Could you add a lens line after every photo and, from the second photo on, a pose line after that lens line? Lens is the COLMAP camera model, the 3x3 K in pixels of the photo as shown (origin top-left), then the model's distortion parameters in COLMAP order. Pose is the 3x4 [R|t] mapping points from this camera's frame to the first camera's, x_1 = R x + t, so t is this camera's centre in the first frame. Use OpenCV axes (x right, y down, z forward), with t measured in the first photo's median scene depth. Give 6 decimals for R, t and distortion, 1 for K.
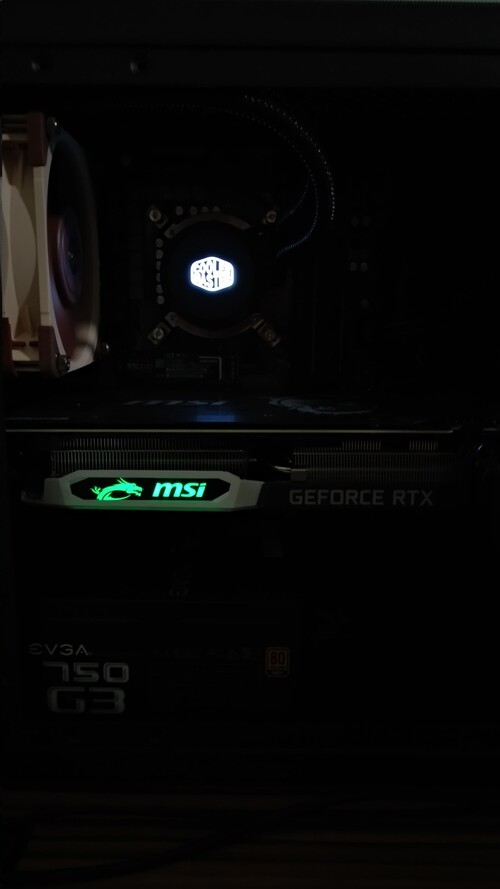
lens RADIAL K [[692.7, 0, 249.2], [0, 692.7, 445.9], [0, 0, 1]] dist [0.015796, -0.001163]
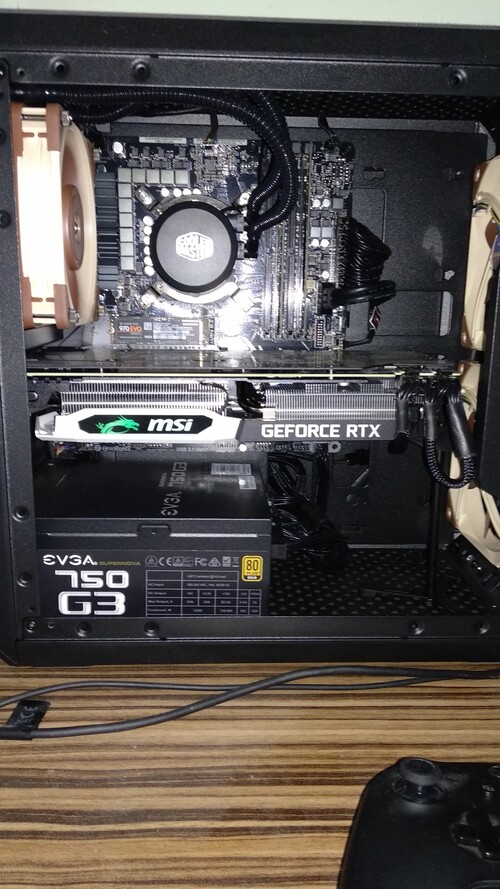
lens RADIAL K [[692.7, 0, 250.5], [0, 692.7, 442.8], [0, 0, 1]] dist [0.015796, -0.001163]
pose [[0.998822, -0.003173, 0.048423, -0.020216], [0.002732, 0.999954, 0.009165, 0.082340], [-0.048450, -0.009022, 0.998785, -0.201085]]
